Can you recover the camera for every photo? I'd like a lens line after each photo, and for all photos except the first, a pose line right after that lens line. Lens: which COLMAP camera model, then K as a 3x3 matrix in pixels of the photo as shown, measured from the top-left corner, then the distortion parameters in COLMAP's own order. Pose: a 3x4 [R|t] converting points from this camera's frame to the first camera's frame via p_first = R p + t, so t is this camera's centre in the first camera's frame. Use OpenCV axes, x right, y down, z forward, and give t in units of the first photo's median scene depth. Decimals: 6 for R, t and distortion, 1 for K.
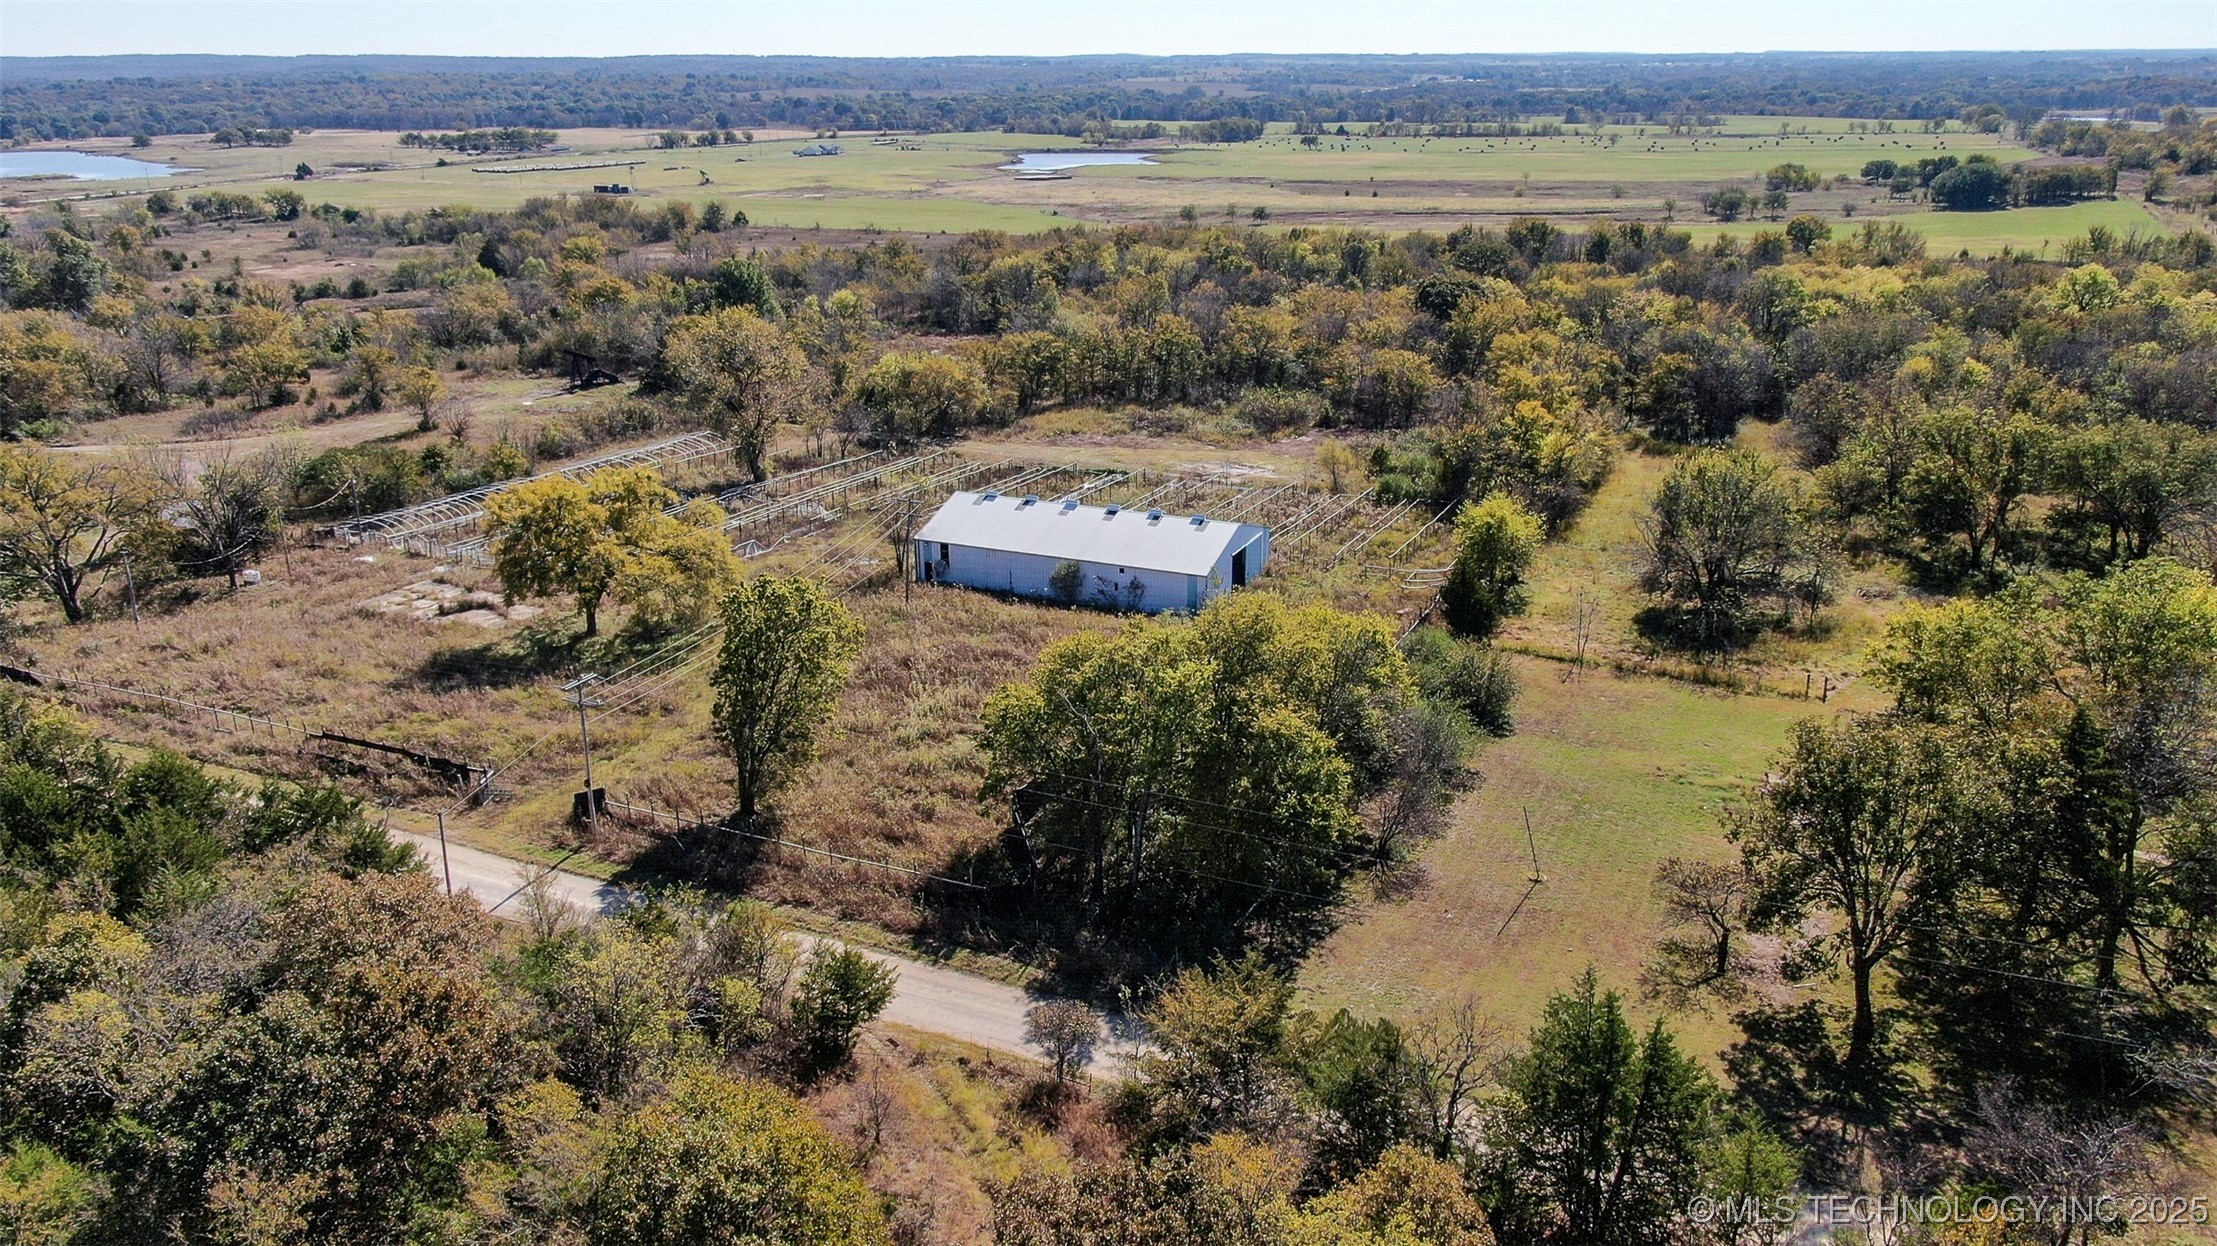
lens RADIAL K [[1592.9, 0, 1108.5], [0, 1592.9, 623.0], [0, 0, 1]] dist [-0.014250, 0.002962]
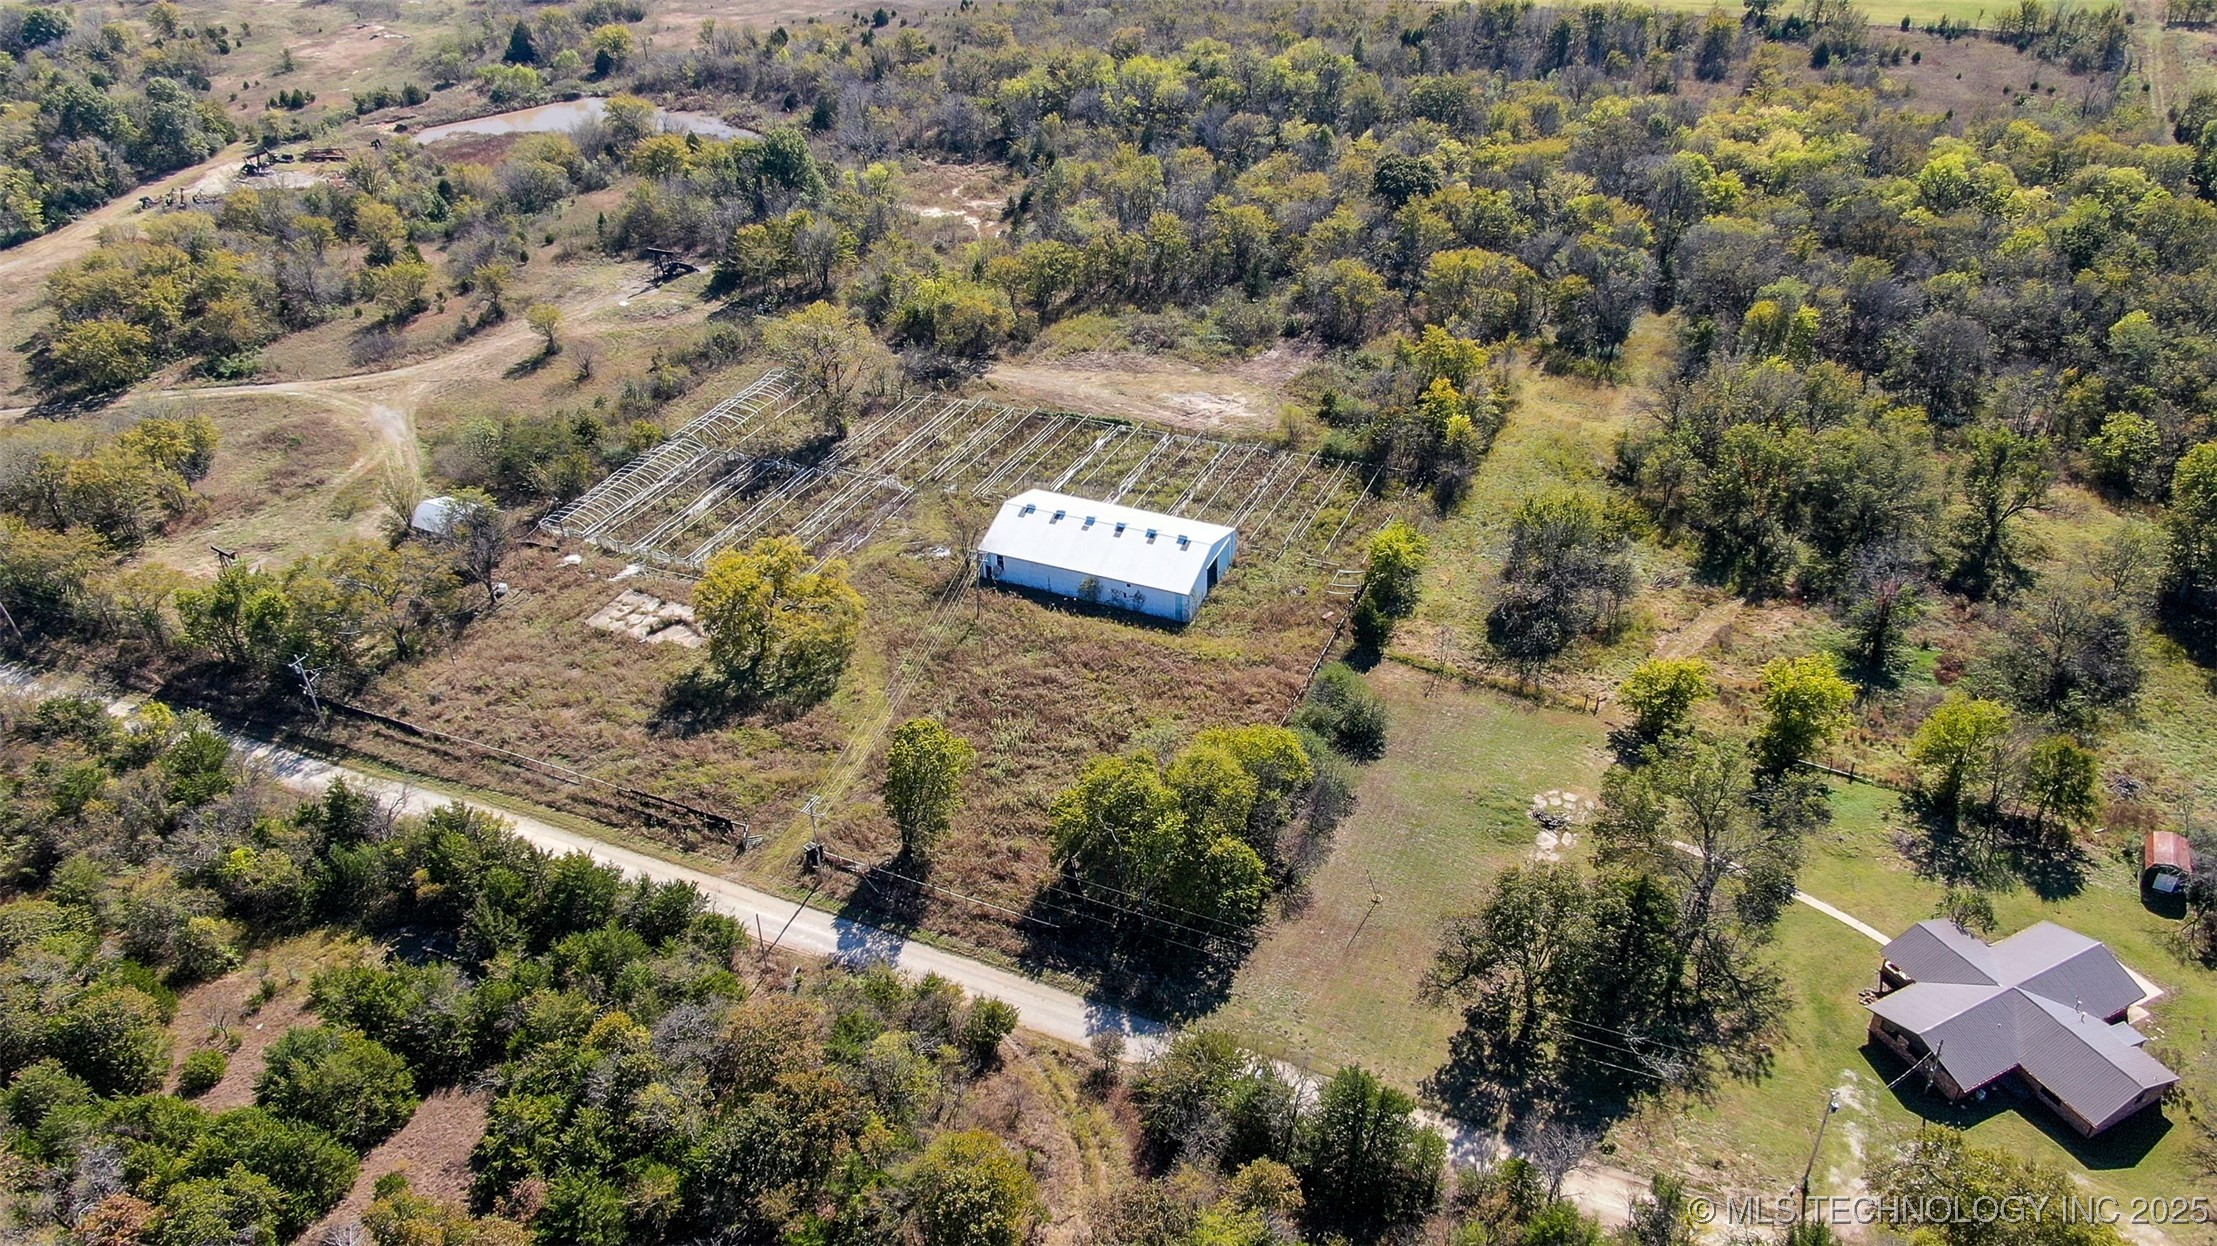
lens RADIAL K [[1576.7, 0, 1108.5], [0, 1576.7, 623.0], [0, 0, 1]] dist [-0.018792, 0.005182]
pose [[0.999614, -0.026439, -0.008483, 0.002042], [0.027730, 0.966081, 0.256746, -0.508944], [0.001407, -0.256883, 0.966442, -0.505087]]
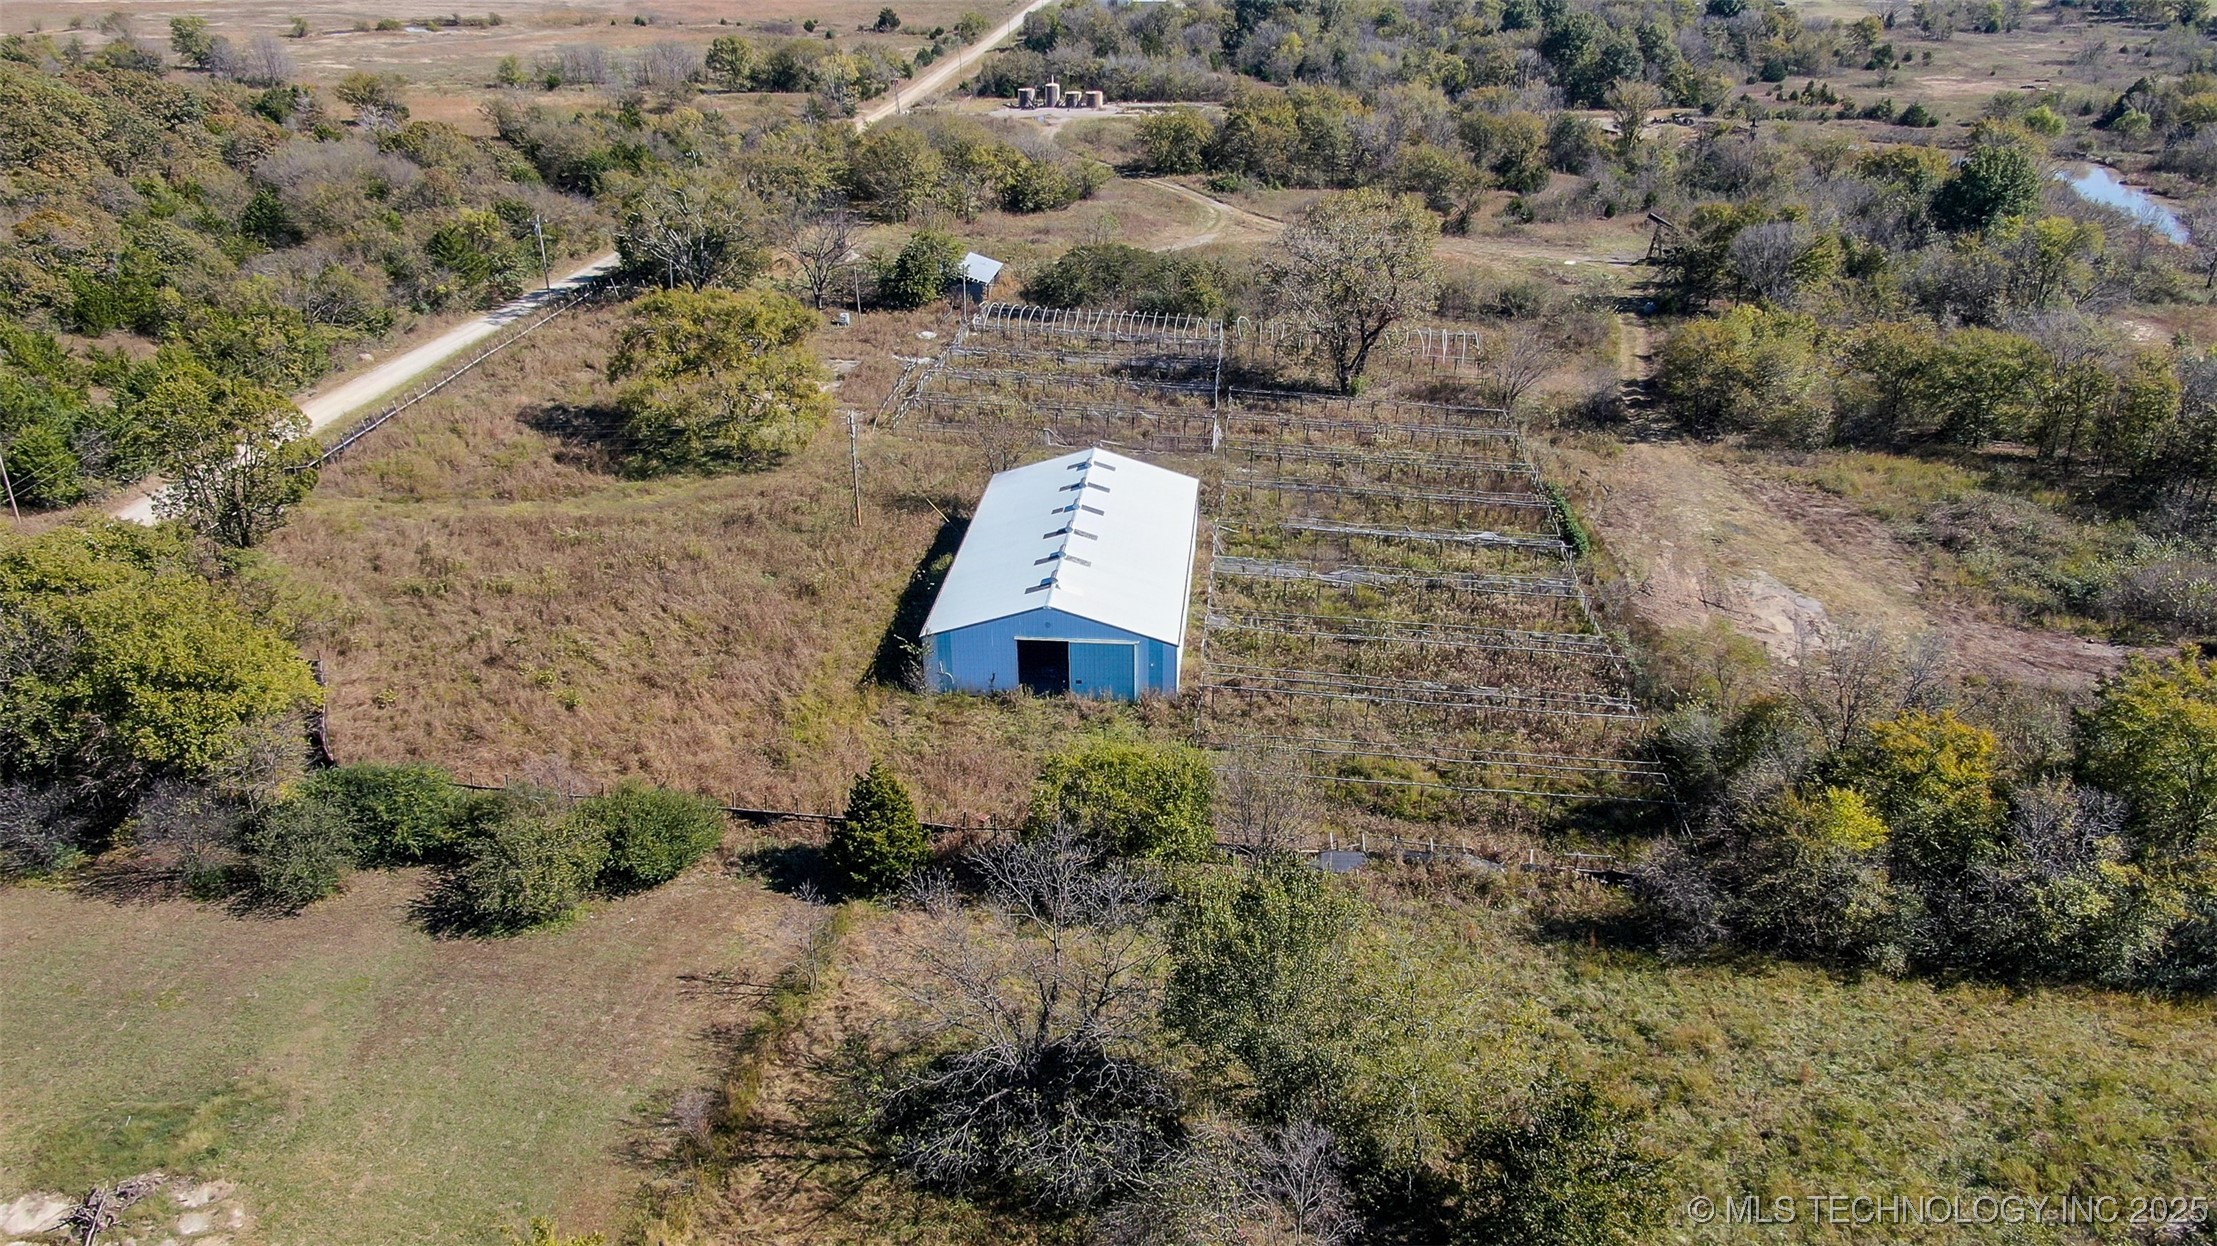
lens RADIAL K [[1576.7, 0, 1108.5], [0, 1576.7, 623.0], [0, 0, 1]] dist [-0.018792, 0.005182]
pose [[0.349385, 0.431108, -0.831911, 0.959986], [-0.332525, 0.887122, 0.320066, -0.423227], [0.875989, 0.164805, 0.453301, 0.996037]]
